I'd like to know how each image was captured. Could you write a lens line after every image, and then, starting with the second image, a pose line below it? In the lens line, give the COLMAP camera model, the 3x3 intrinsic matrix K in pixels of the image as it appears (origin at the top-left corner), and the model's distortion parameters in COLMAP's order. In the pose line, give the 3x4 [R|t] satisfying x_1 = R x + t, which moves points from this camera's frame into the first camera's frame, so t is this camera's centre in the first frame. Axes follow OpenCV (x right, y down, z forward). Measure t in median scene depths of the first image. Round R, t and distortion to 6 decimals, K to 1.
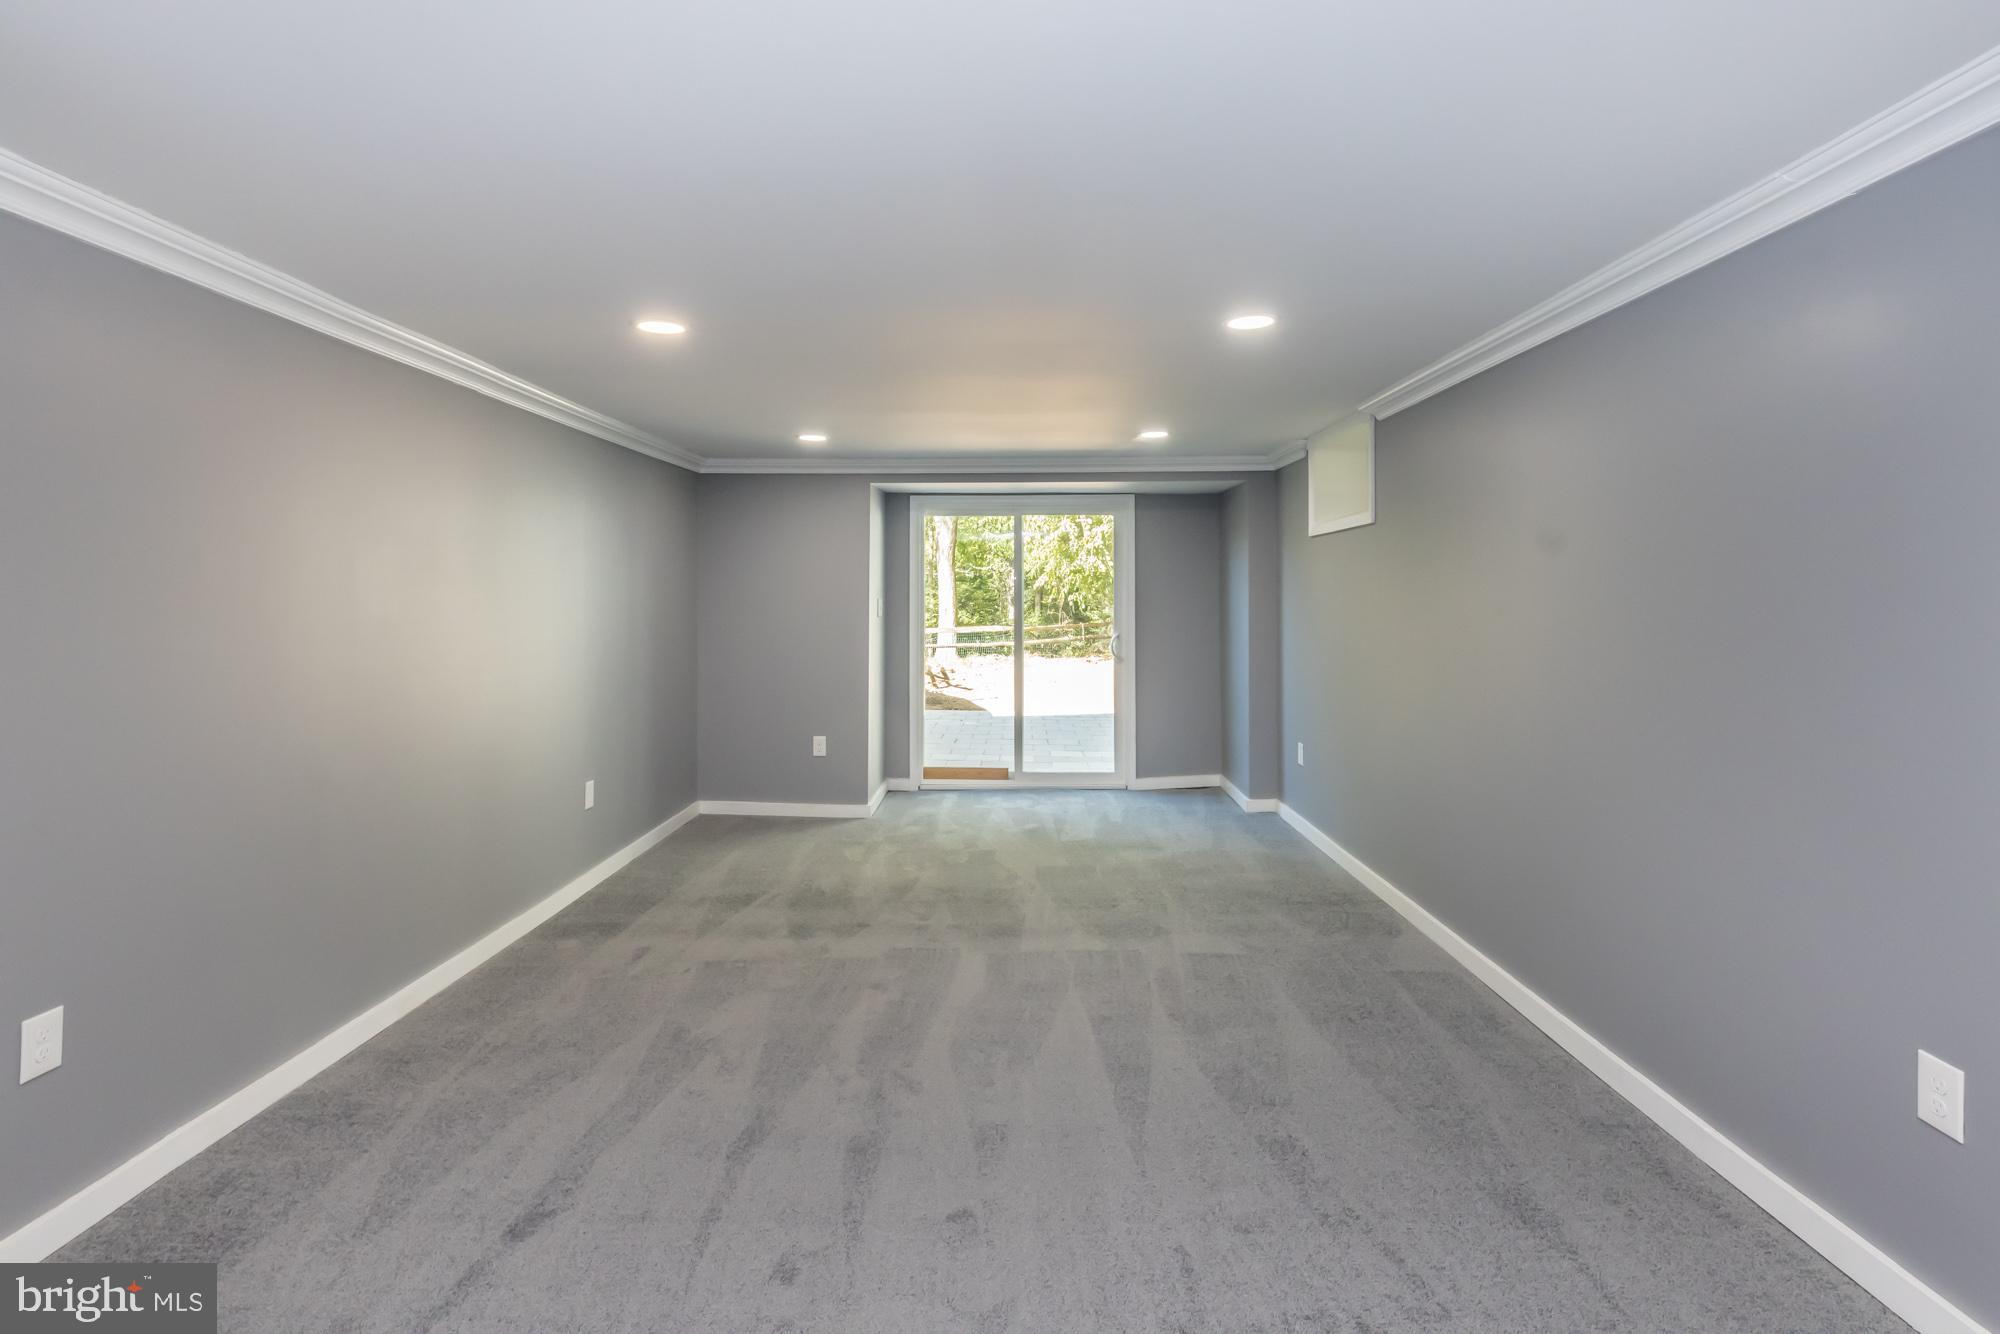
lens RADIAL K [[885.1, 0, 993.8], [0, 885.1, 585.7], [0, 0, 1]] dist [0.001041, -0.000140]
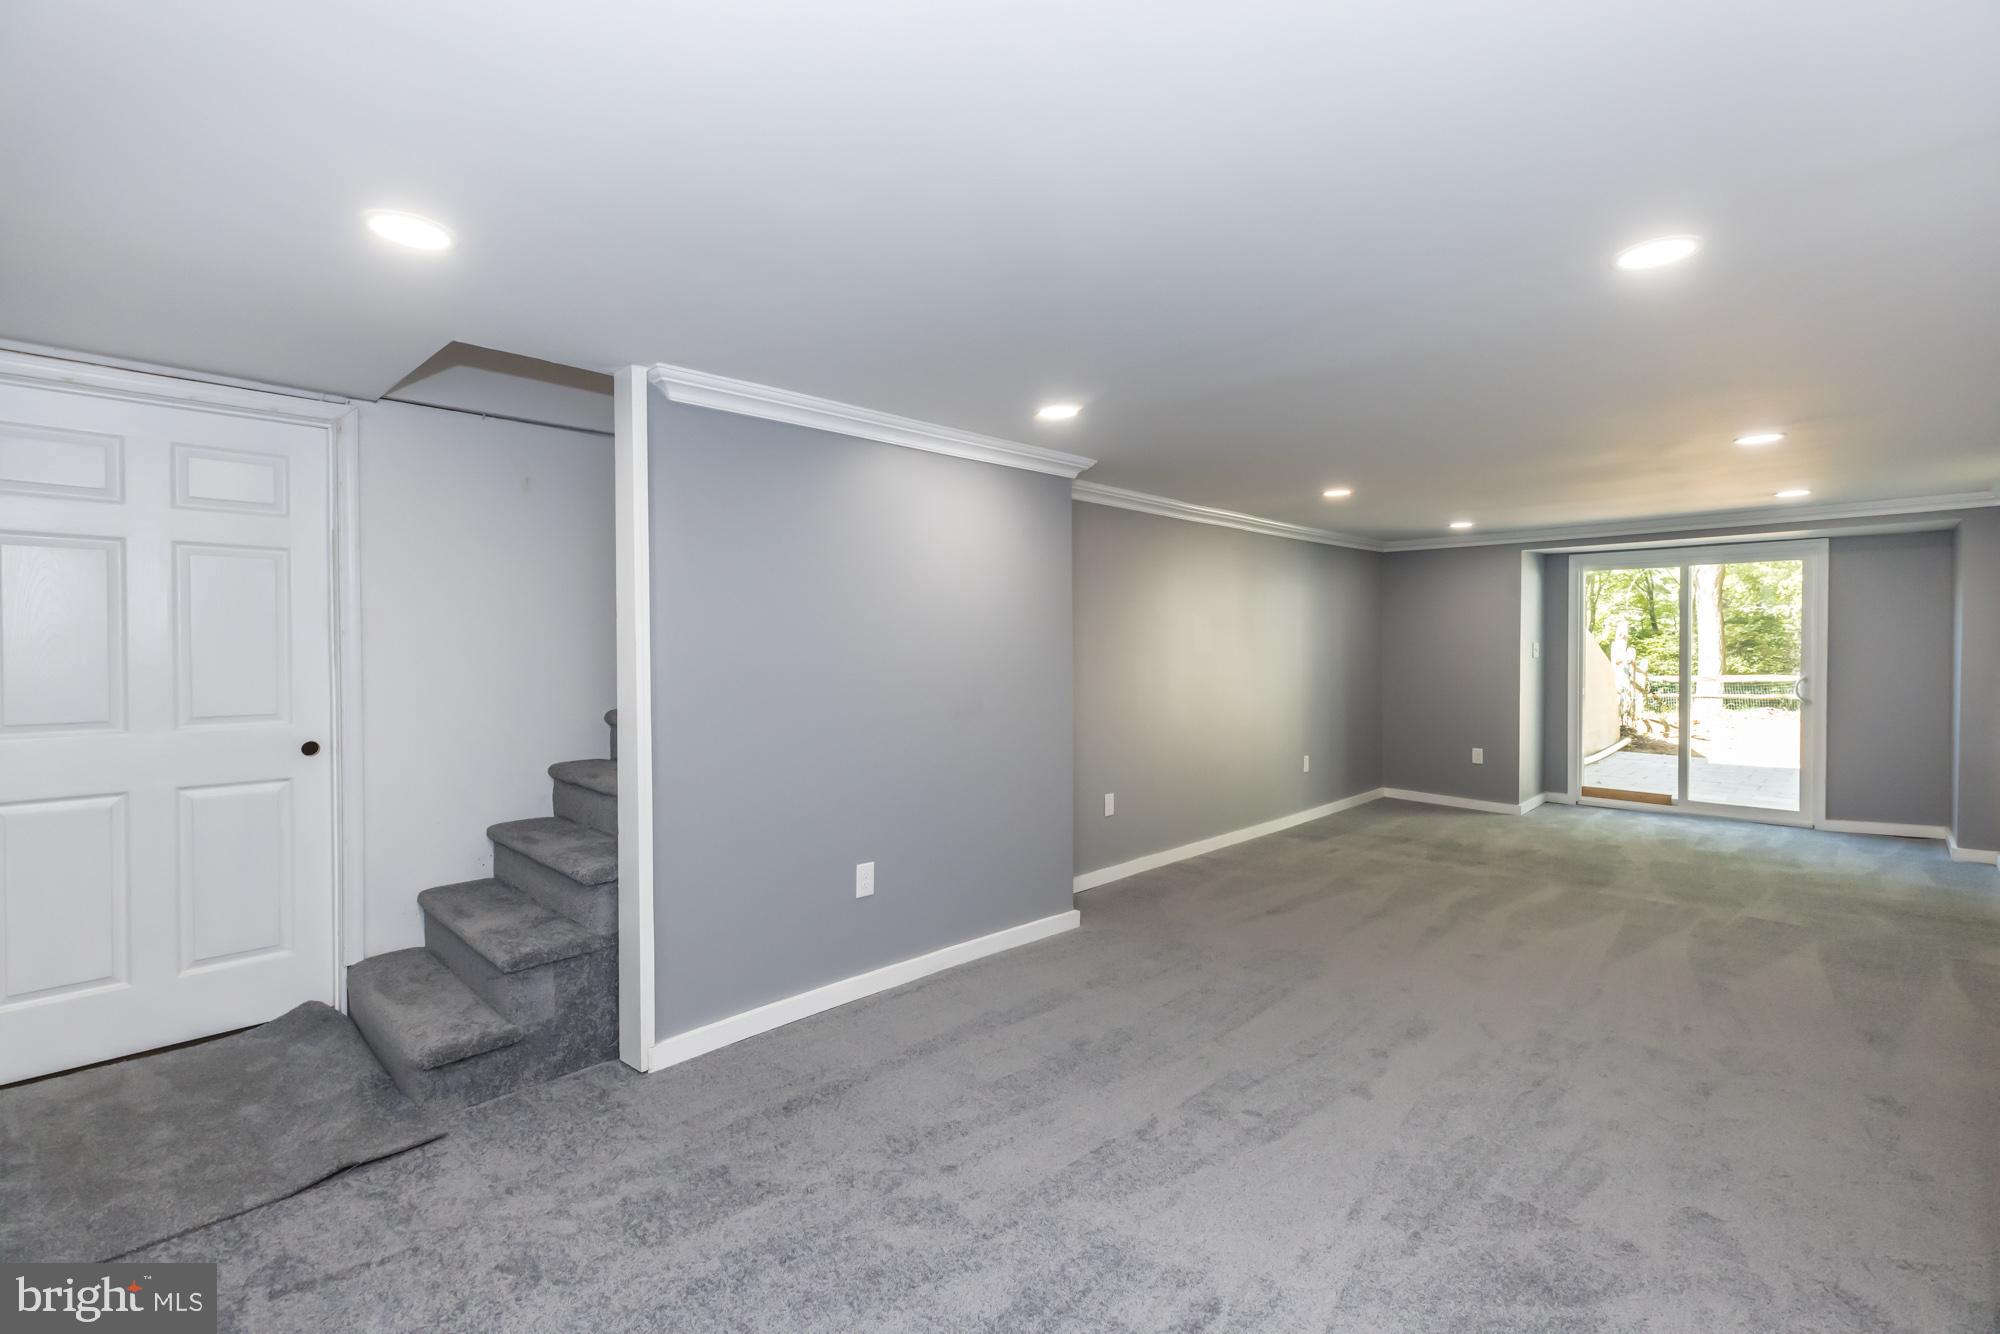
lens RADIAL K [[904.2, 0, 999.7], [0, 904.2, 643.9], [0, 0, 1]] dist [0.001016, 0.000175]
pose [[0.717253, -0.002215, -0.696809, 0.206259], [0.012168, 0.999882, 0.009347, -0.004301], [0.696706, -0.015183, 0.717196, -0.401766]]
